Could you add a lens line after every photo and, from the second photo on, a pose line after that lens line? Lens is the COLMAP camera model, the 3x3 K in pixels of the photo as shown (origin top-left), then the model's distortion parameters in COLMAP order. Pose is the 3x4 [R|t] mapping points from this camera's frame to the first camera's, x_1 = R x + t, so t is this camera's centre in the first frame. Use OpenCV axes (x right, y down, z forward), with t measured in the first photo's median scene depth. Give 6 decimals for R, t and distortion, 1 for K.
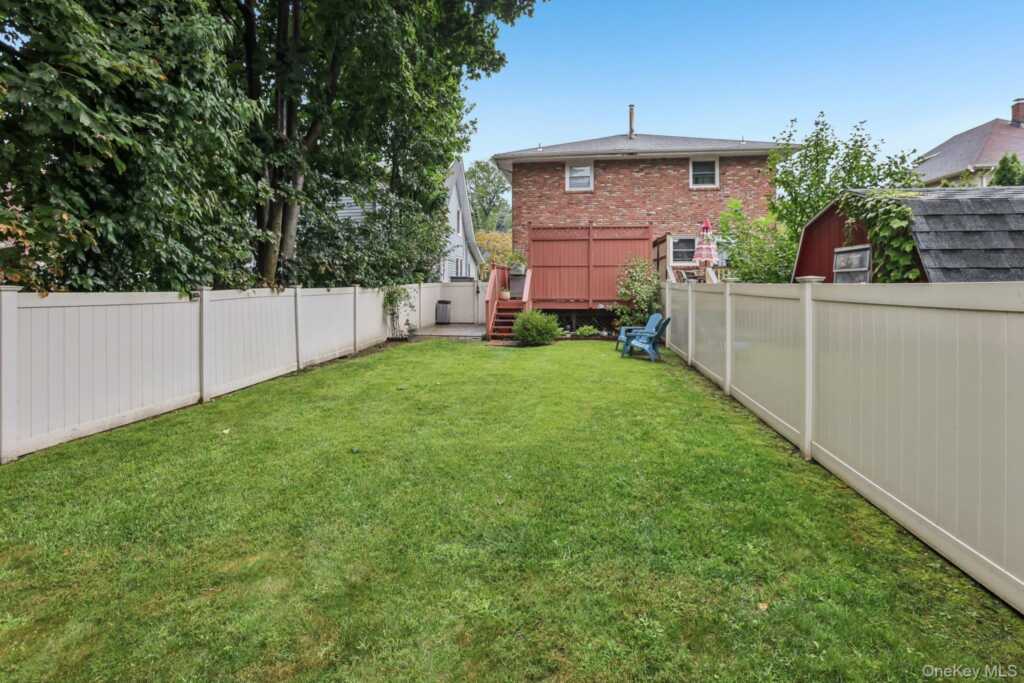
lens RADIAL K [[489.6, 0, 512.0], [0, 489.6, 341.5], [0, 0, 1]] dist [0.012490, 0.000132]
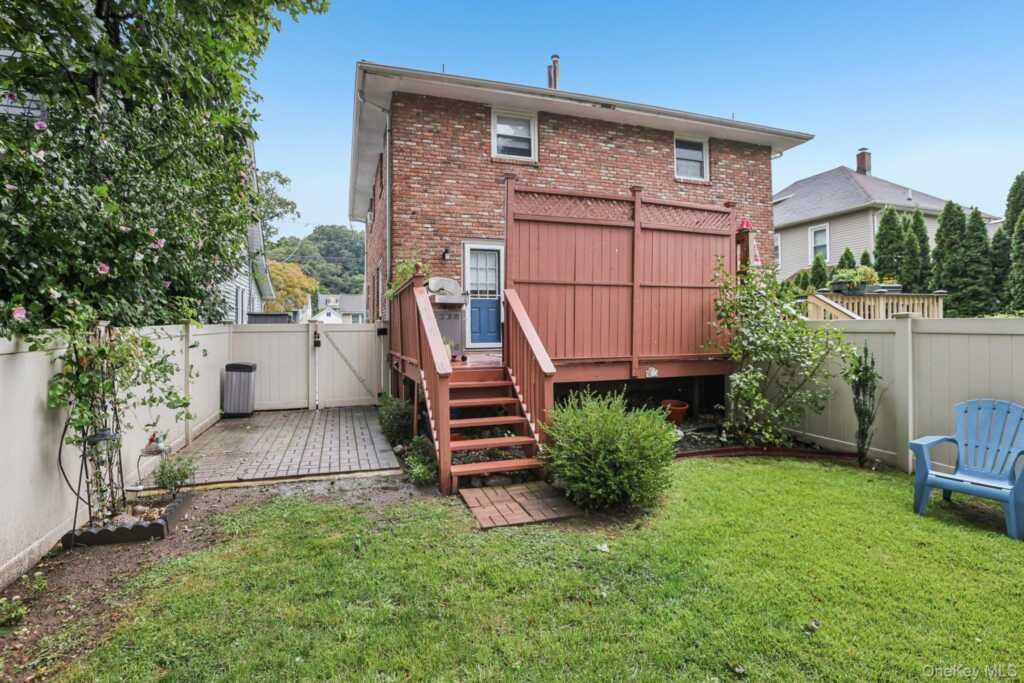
lens RADIAL K [[523.1, 0, 512.0], [0, 523.1, 341.5], [0, 0, 1]] dist [-0.002871, 0.000029]
pose [[0.909692, -0.011944, 0.415113, -0.117339], [0.051349, 0.995151, -0.083895, -0.054523], [-0.412098, 0.097634, 0.905893, 0.494047]]
